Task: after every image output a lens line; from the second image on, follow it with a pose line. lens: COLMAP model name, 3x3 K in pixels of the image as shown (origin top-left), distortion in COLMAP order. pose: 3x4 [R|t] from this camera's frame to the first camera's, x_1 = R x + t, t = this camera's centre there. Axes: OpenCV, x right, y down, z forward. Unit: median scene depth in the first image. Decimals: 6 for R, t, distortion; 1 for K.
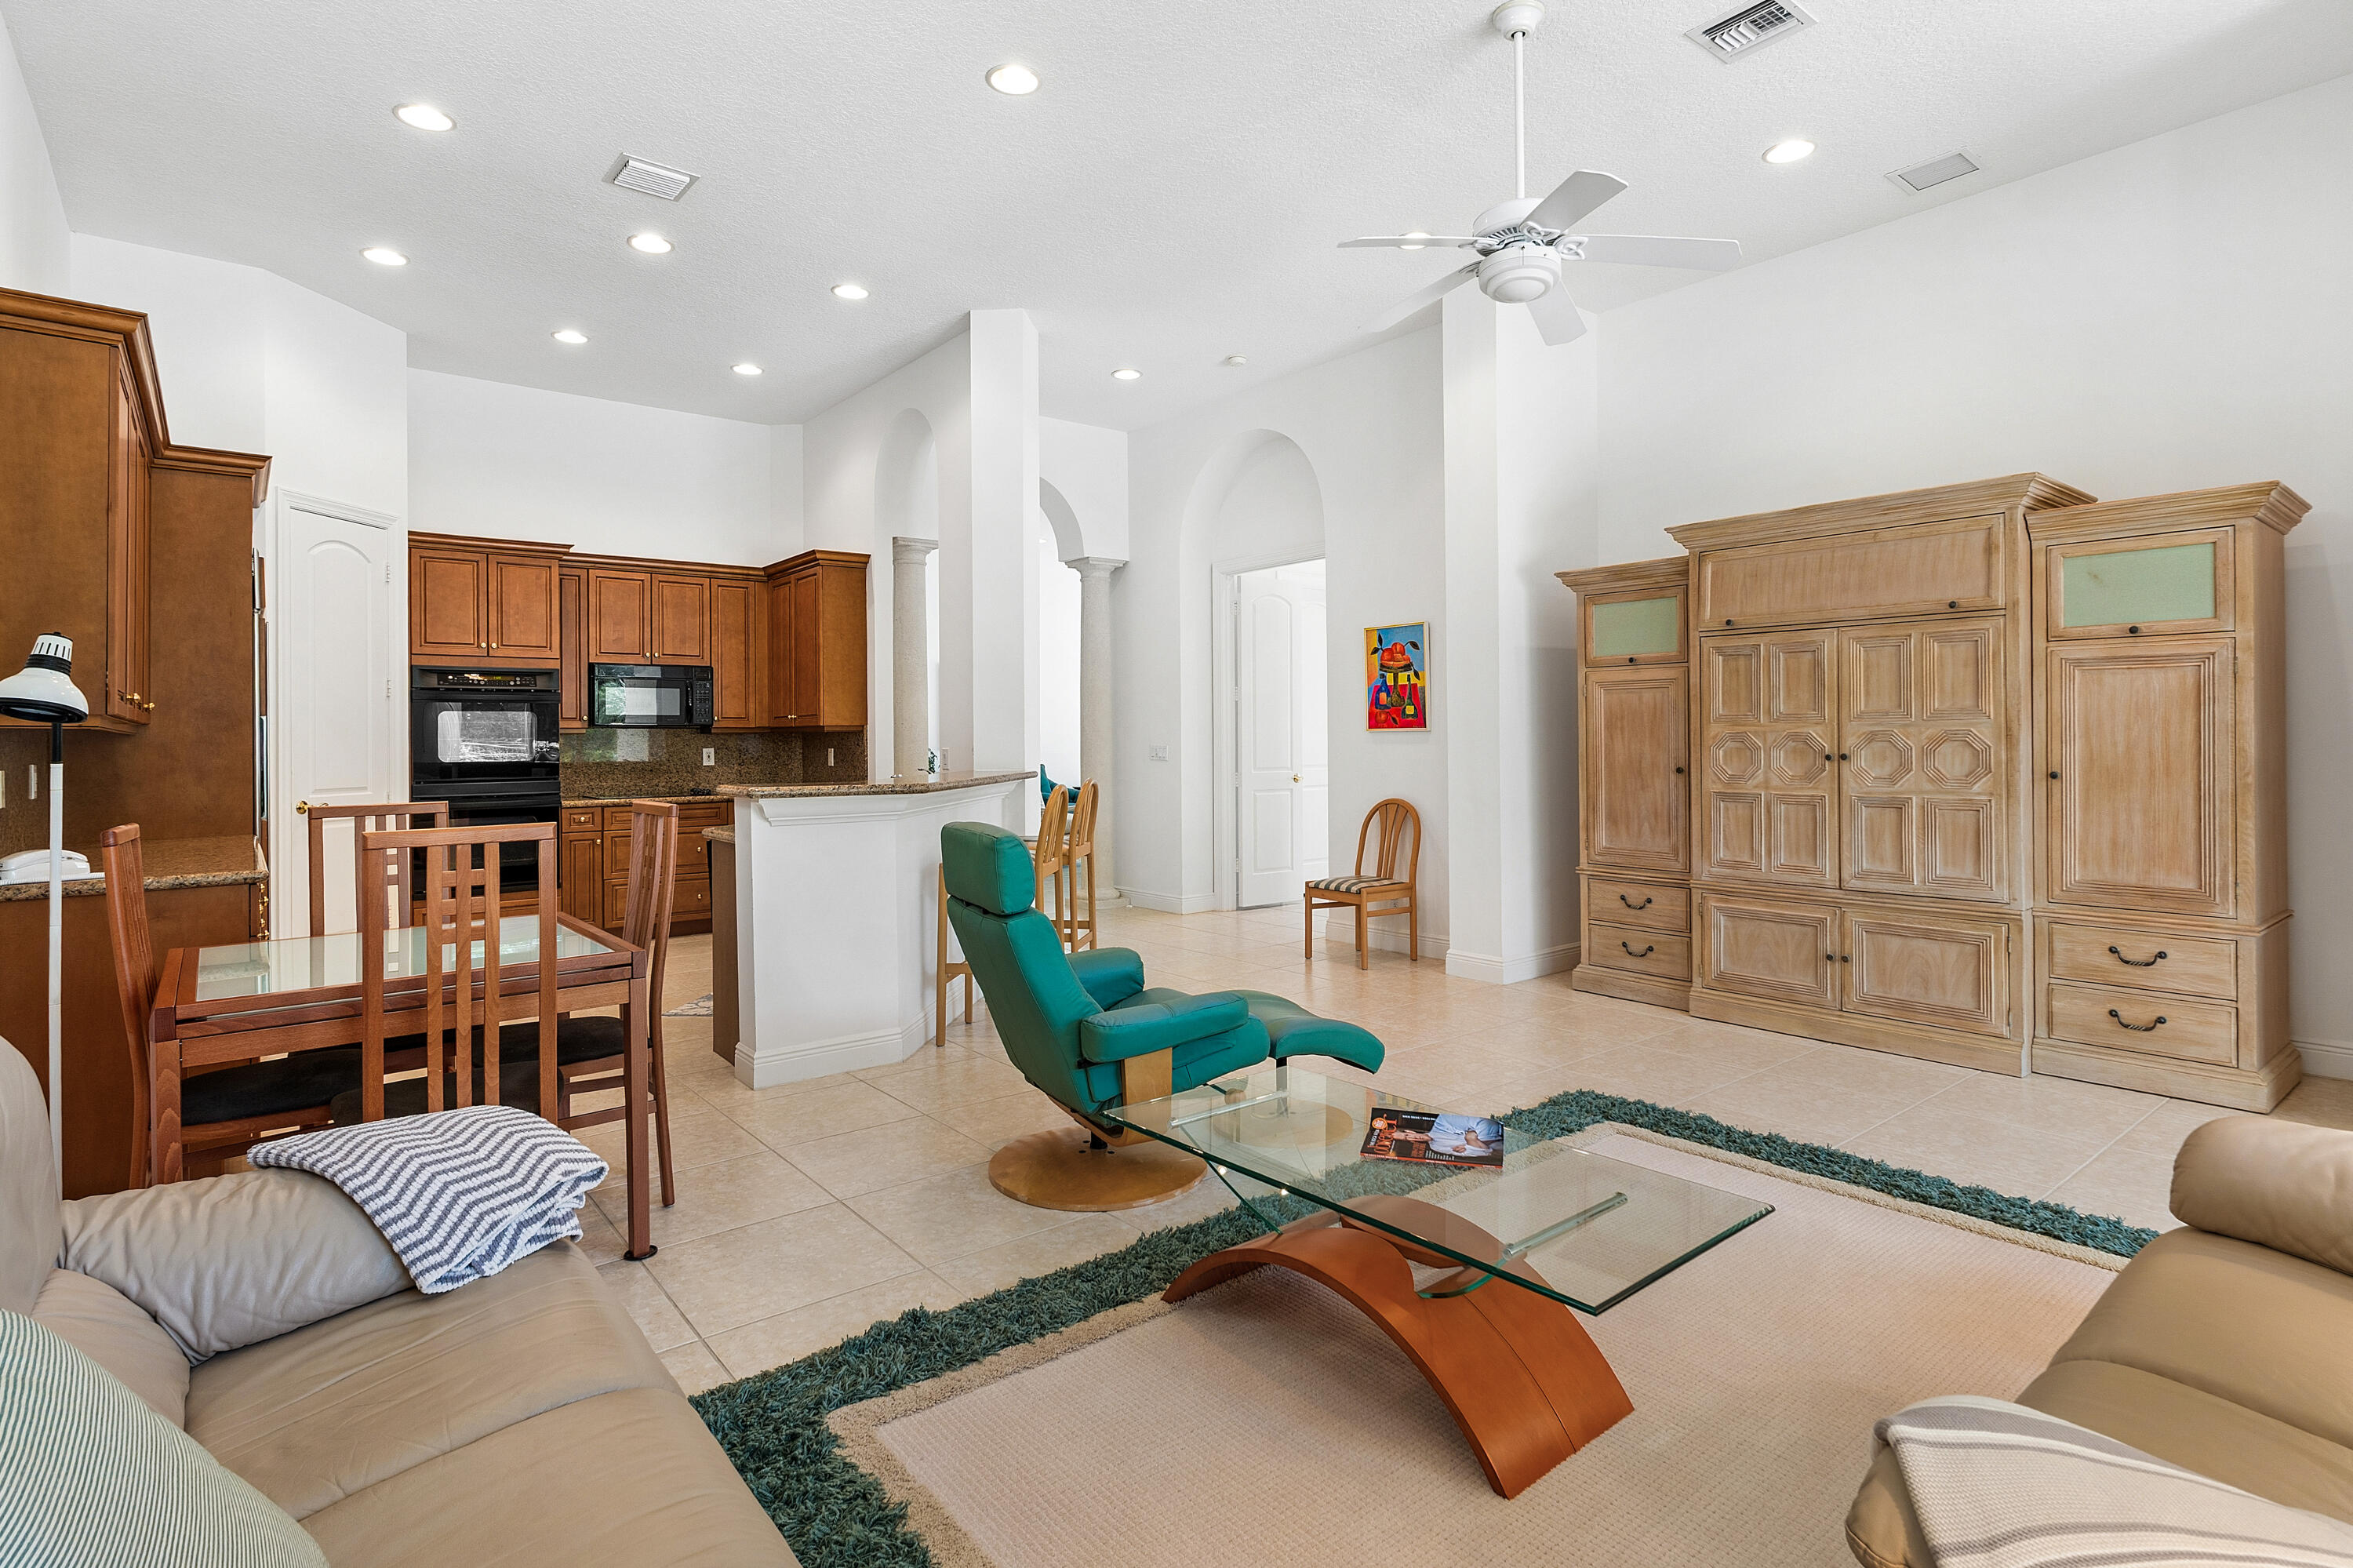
lens RADIAL K [[1146.7, 0, 1161.6], [0, 1146.7, 757.1], [0, 0, 1]] dist [0.000852, 0.002491]
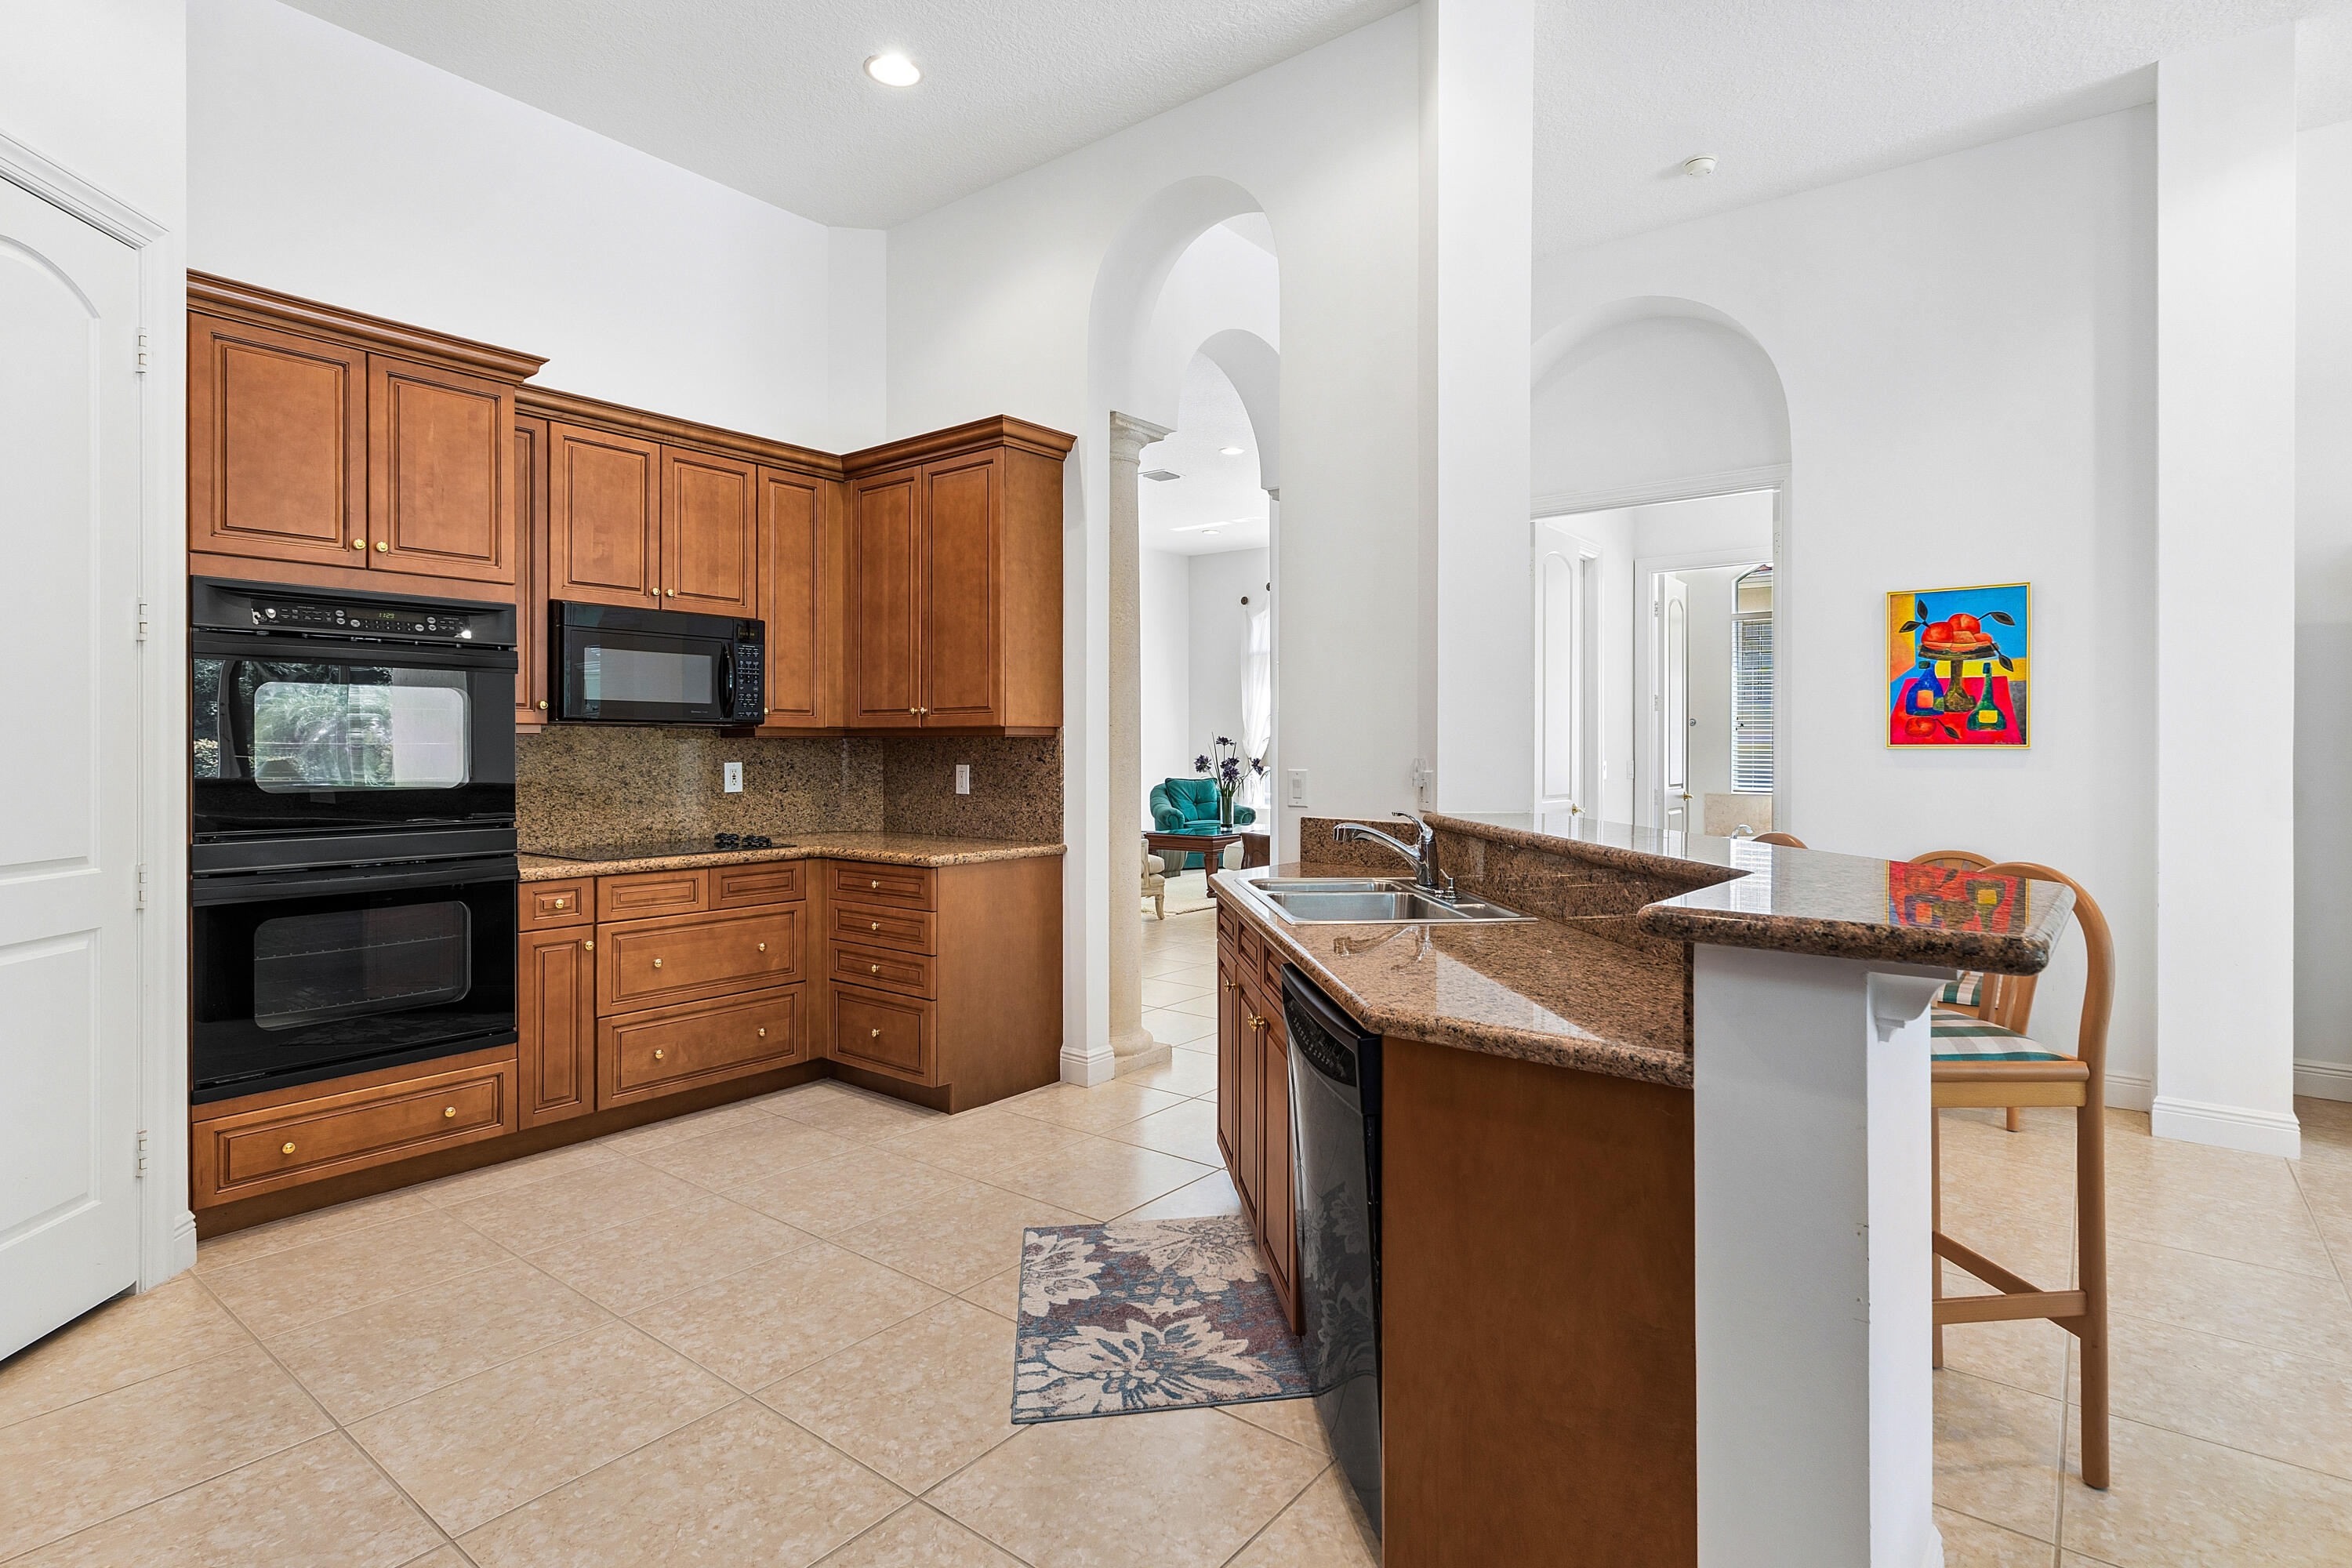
lens RADIAL K [[1146.2, 0, 1181.5], [0, 1146.2, 763.4], [0, 0, 1]] dist [0.000852, 0.002491]
pose [[0.970162, 0.008759, 0.242298, -0.373963], [-0.007432, 0.999952, -0.006392, -0.006549], [-0.242343, 0.004401, 0.970181, 0.457050]]
